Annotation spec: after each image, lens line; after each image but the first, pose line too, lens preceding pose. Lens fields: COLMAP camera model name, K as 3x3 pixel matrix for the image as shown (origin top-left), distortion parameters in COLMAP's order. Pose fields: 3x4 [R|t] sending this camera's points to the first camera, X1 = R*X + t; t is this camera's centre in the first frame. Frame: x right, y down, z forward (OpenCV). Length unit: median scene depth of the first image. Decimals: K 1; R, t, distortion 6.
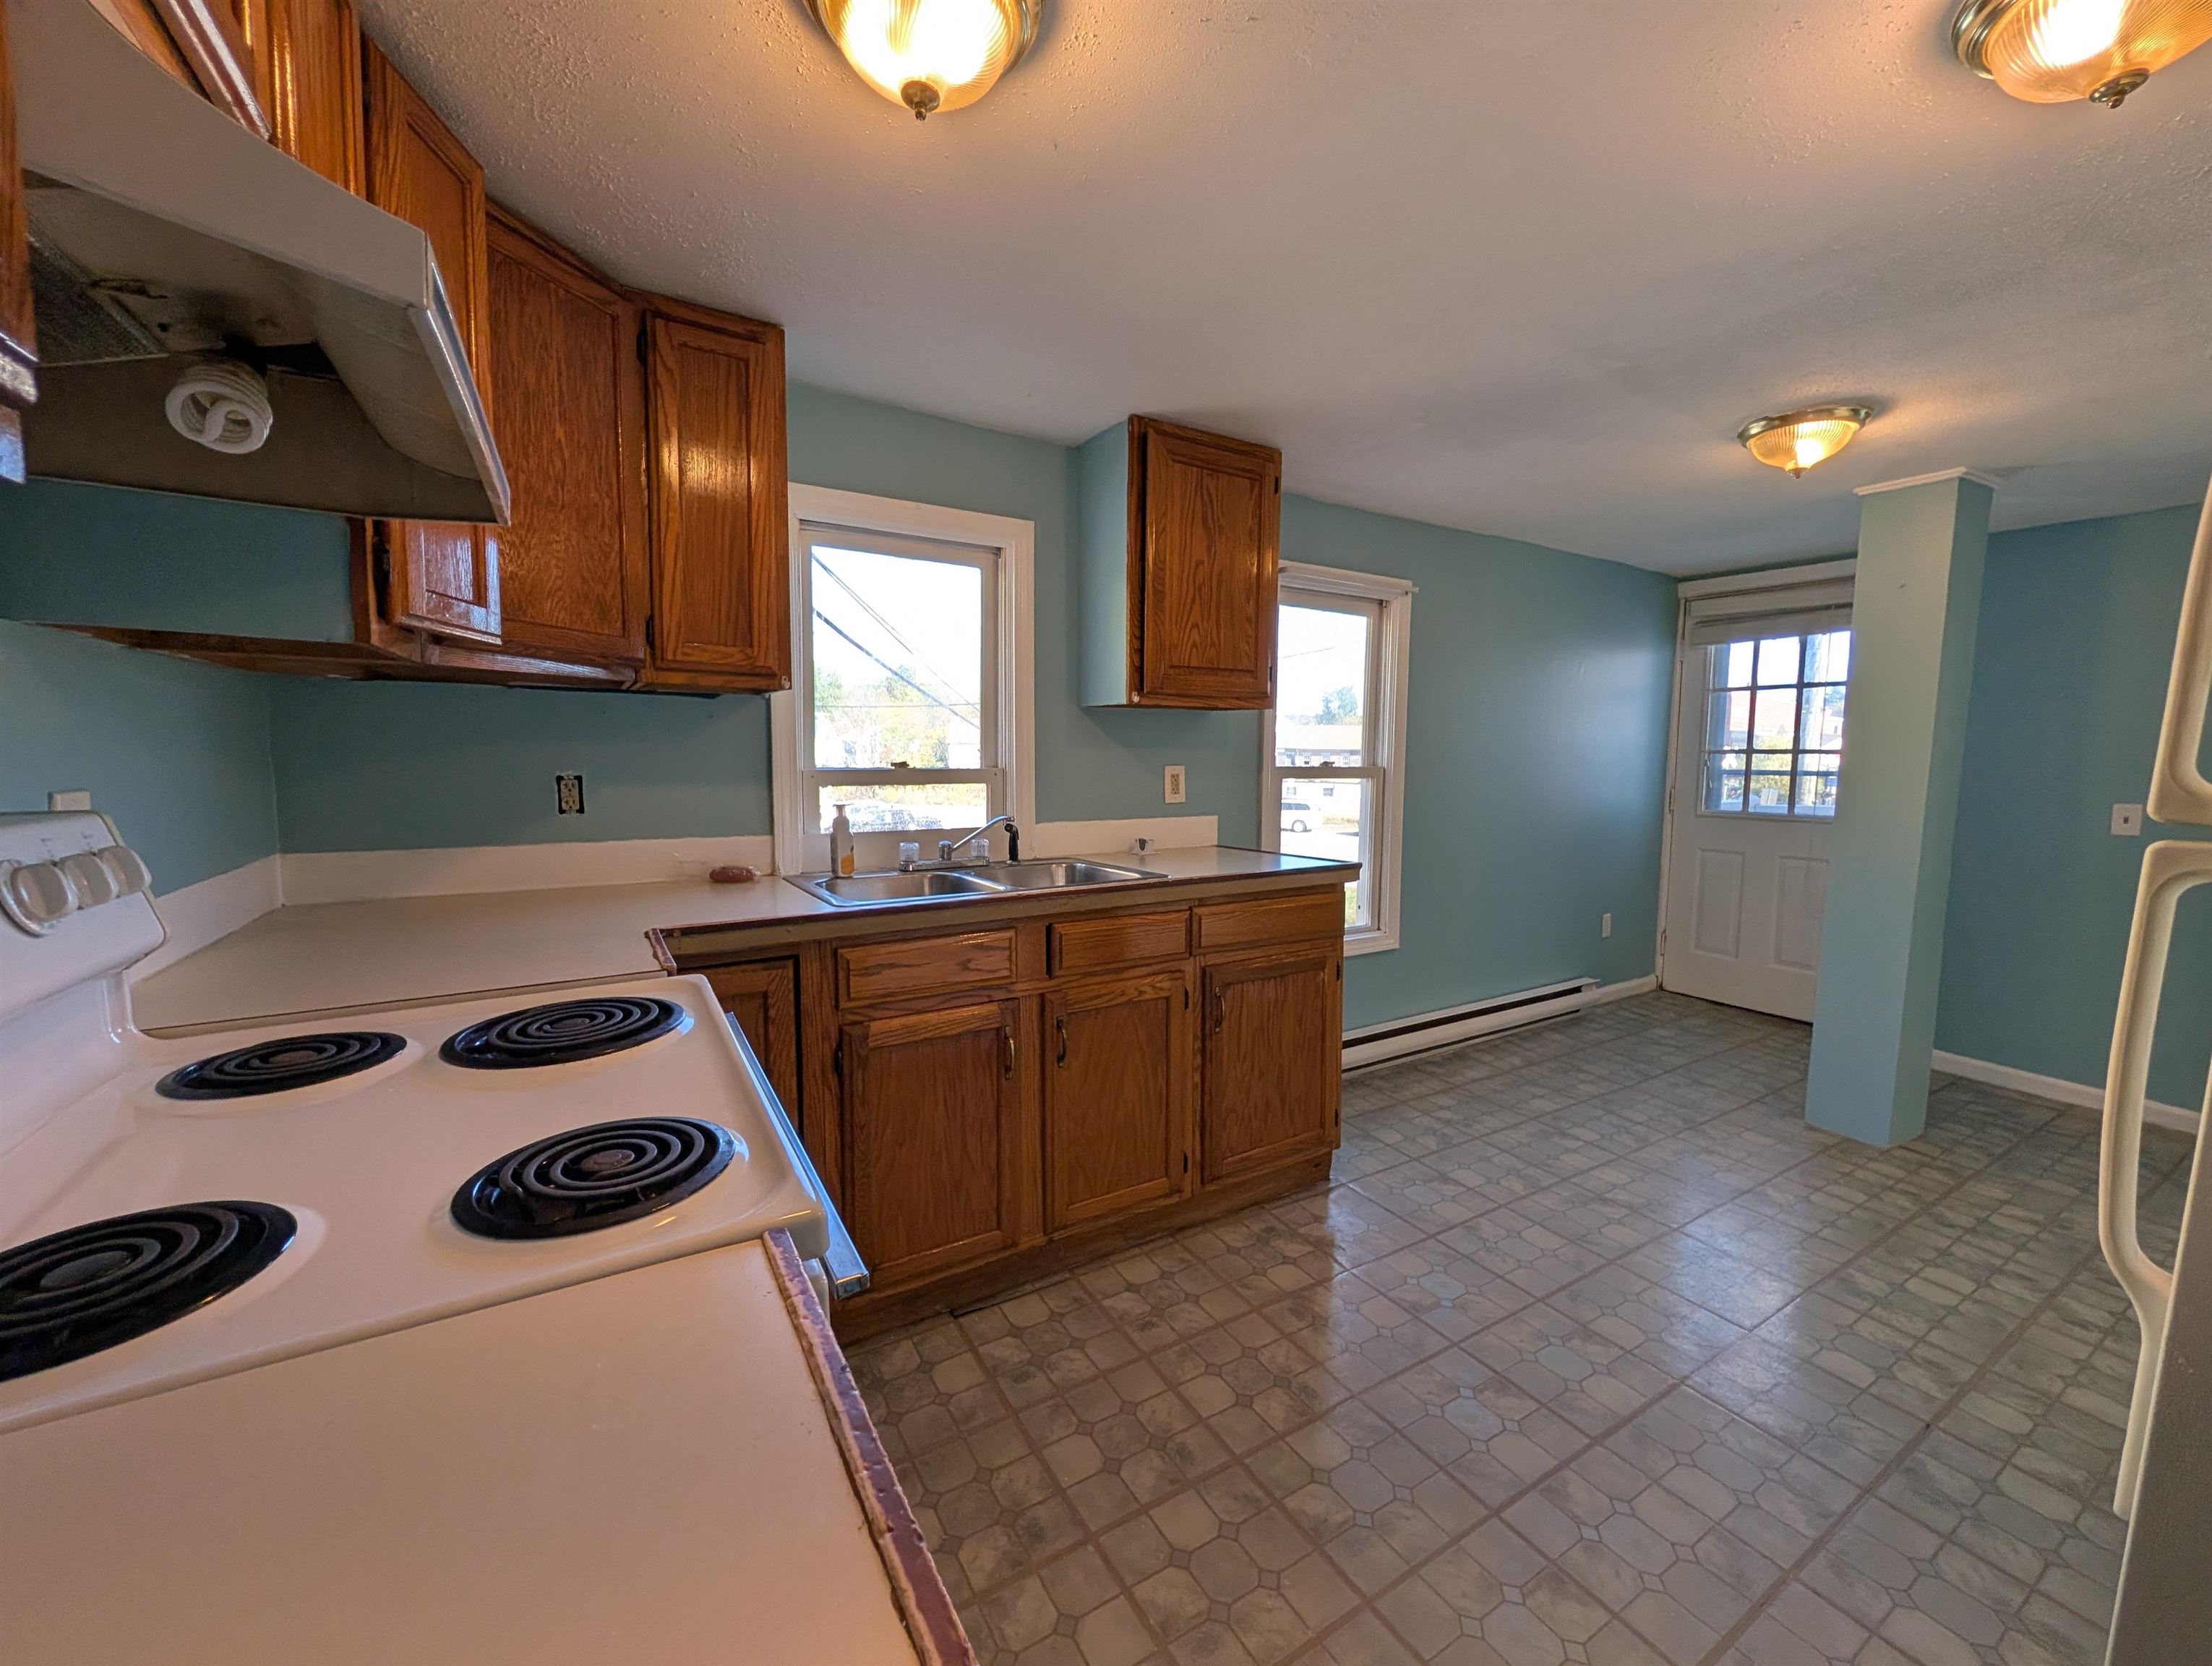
lens RADIAL K [[846.6, 0, 1098.1], [0, 846.6, 832.9], [0, 0, 1]] dist [-0.001422, -0.000006]
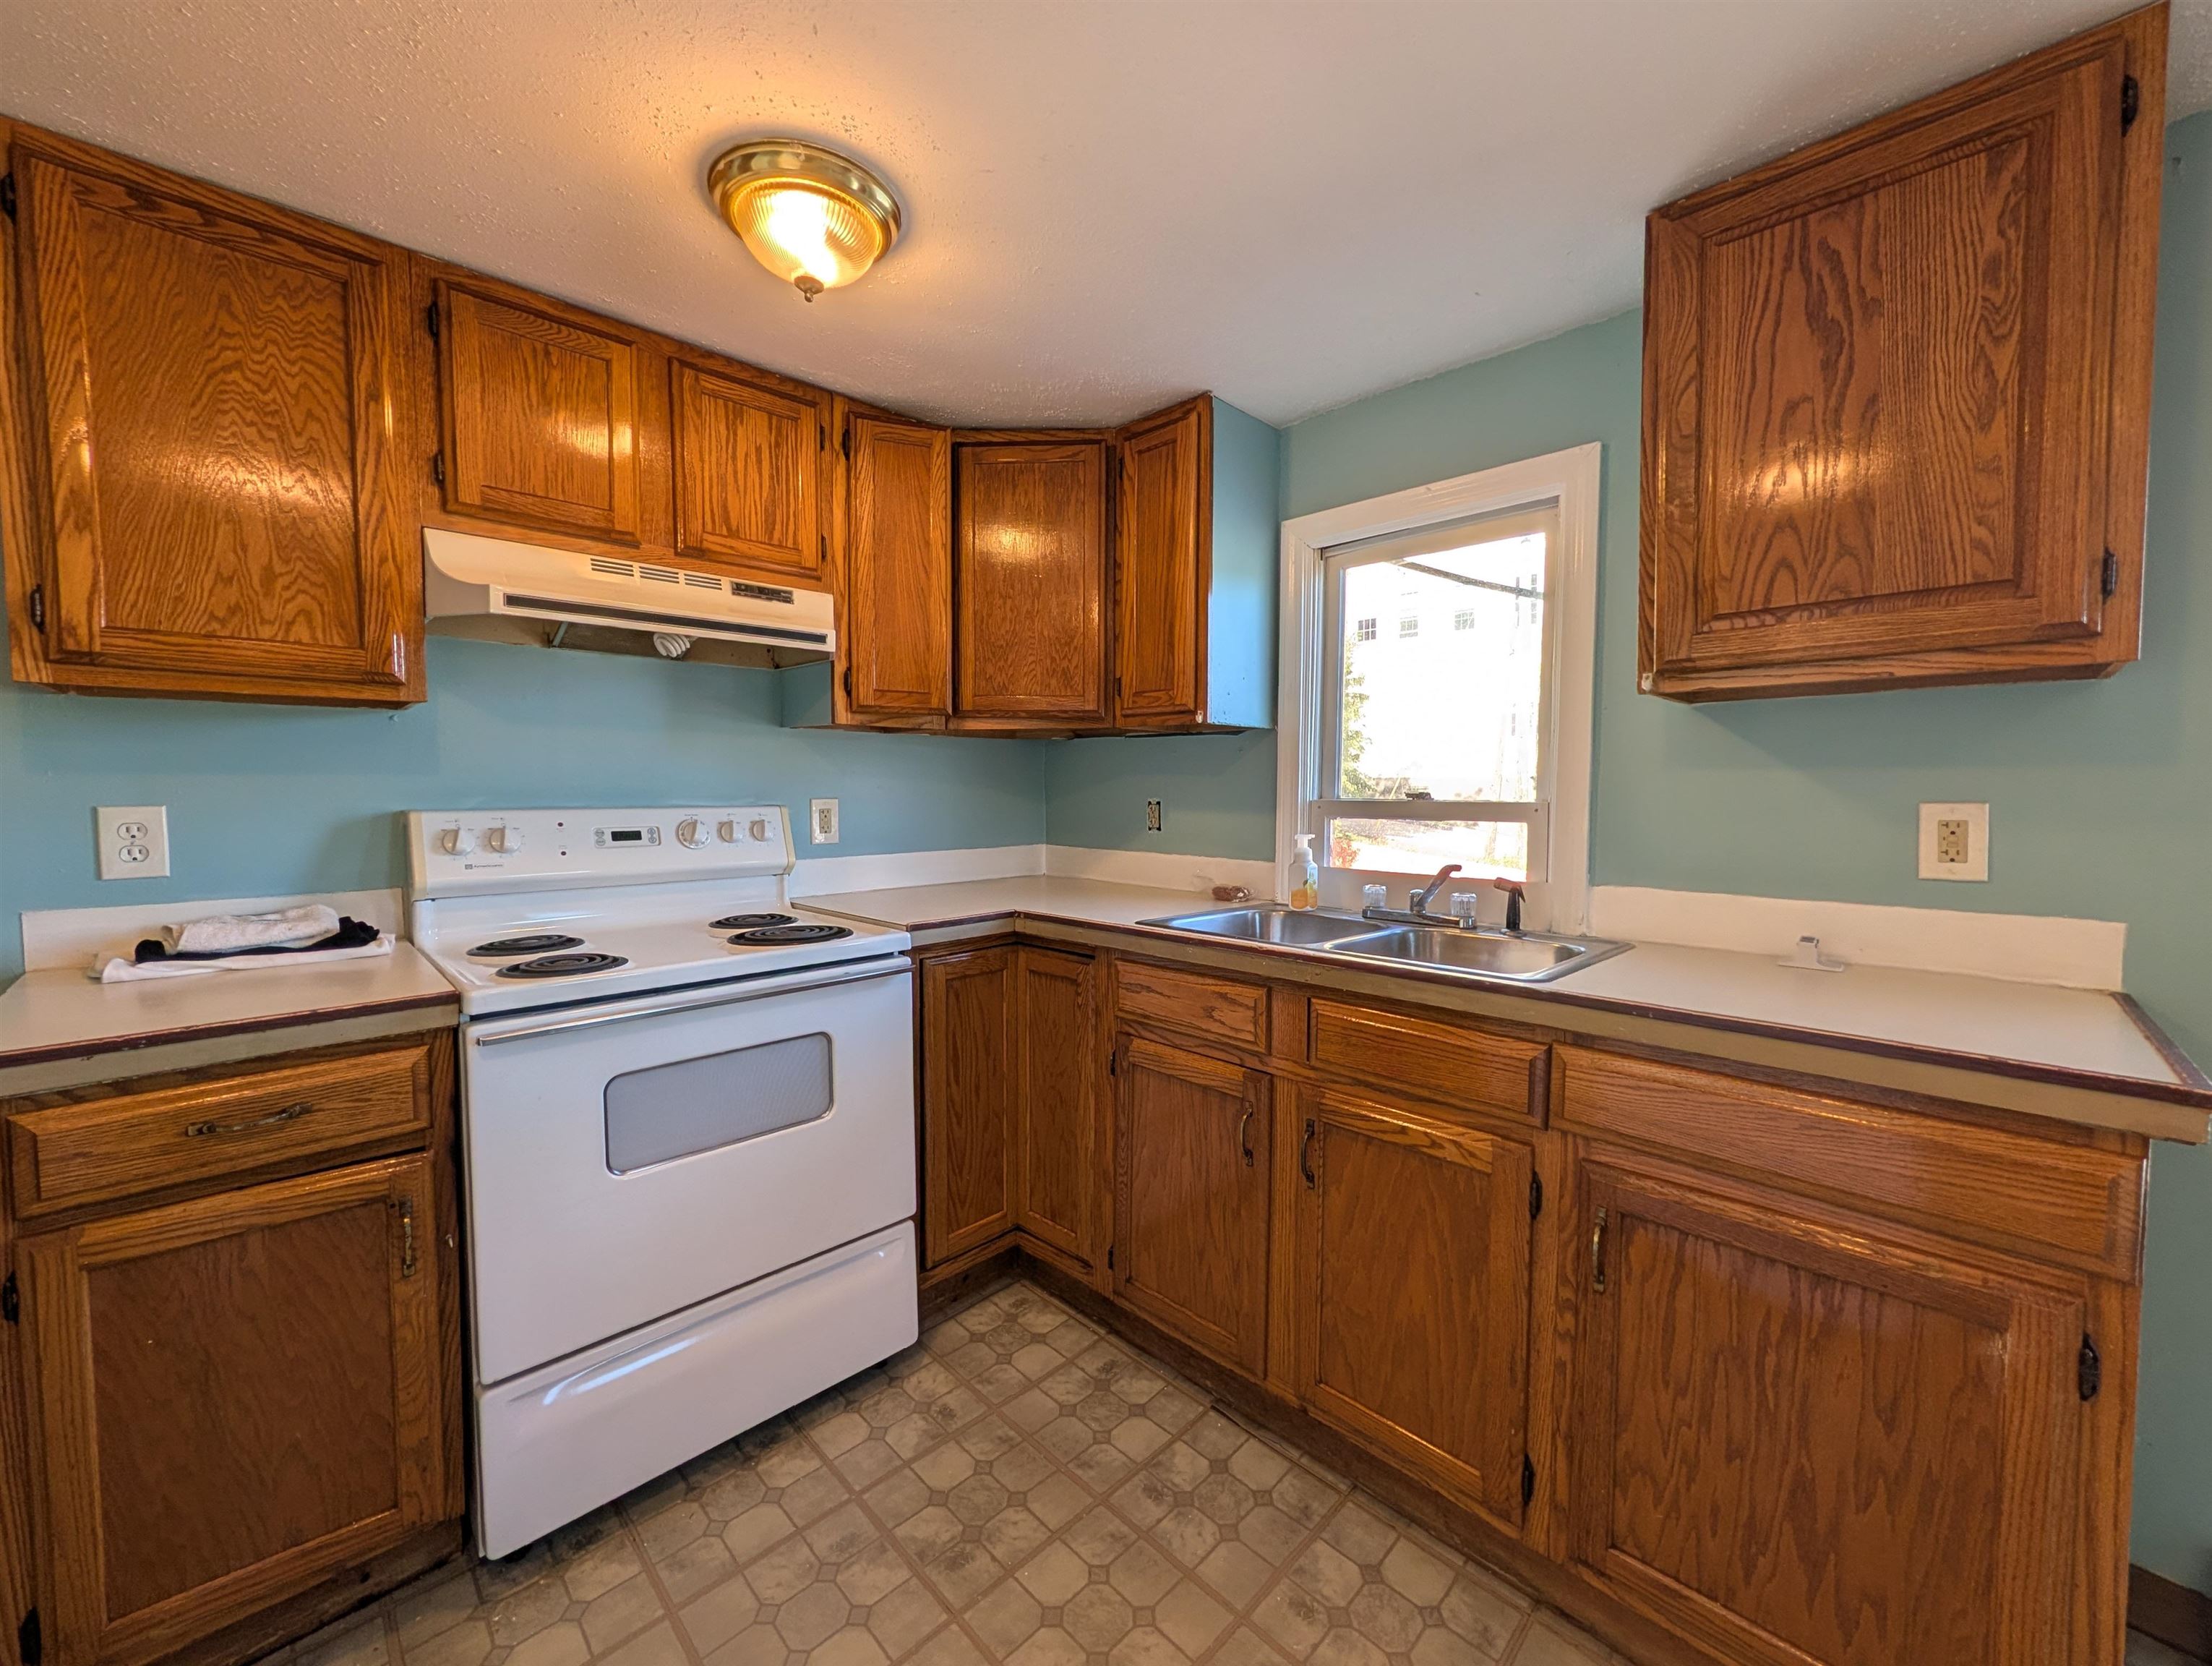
lens RADIAL K [[846.6, 0, 1102.1], [0, 846.6, 834.0], [0, 0, 1]] dist [-0.001422, -0.000006]
pose [[0.255086, 0.044810, -0.965880, 0.613703], [-0.094647, 0.995286, 0.021178, -0.037416], [0.962275, 0.086016, 0.258124, 0.580991]]
